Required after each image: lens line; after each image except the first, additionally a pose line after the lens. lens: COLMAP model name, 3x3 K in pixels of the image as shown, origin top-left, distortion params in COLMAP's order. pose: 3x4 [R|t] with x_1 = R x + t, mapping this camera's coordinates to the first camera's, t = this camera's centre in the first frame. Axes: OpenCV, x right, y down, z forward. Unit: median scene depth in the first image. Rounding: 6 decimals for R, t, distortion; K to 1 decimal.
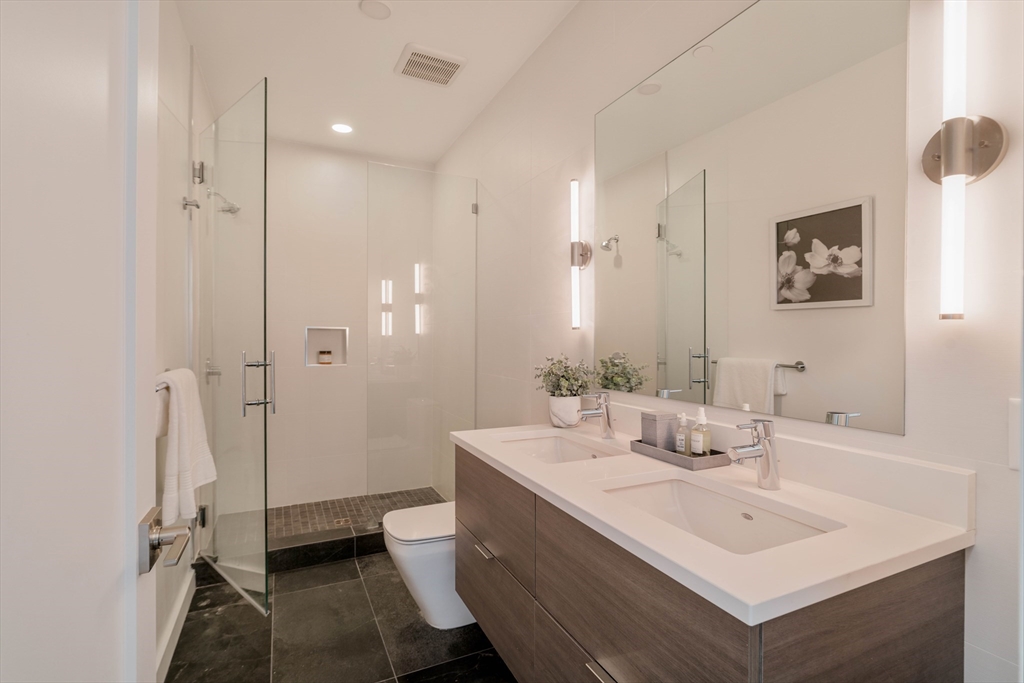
lens RADIAL K [[484.8, 0, 512.0], [0, 484.8, 341.5], [0, 0, 1]] dist [-0.003220, -0.000282]
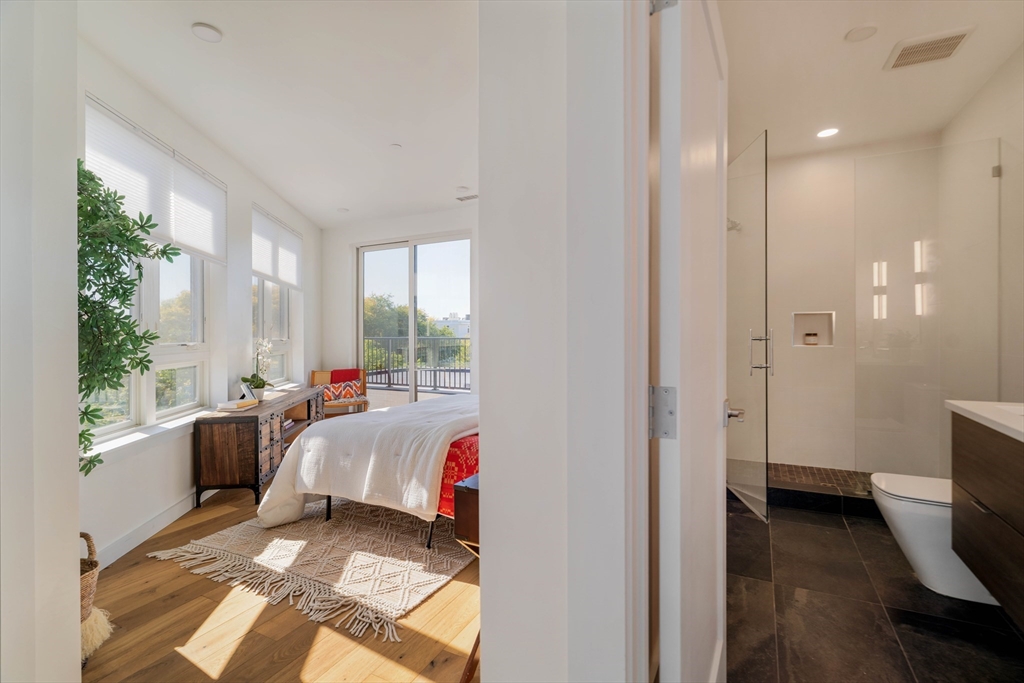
lens RADIAL K [[460.9, 0, 512.0], [0, 460.9, 341.5], [0, 0, 1]] dist [-0.005550, -0.000753]
pose [[0.593823, 0.004133, -0.804585, 0.062974], [0.011518, 0.999841, 0.013637, 0.016493], [0.804513, -0.017366, 0.593681, -0.199999]]
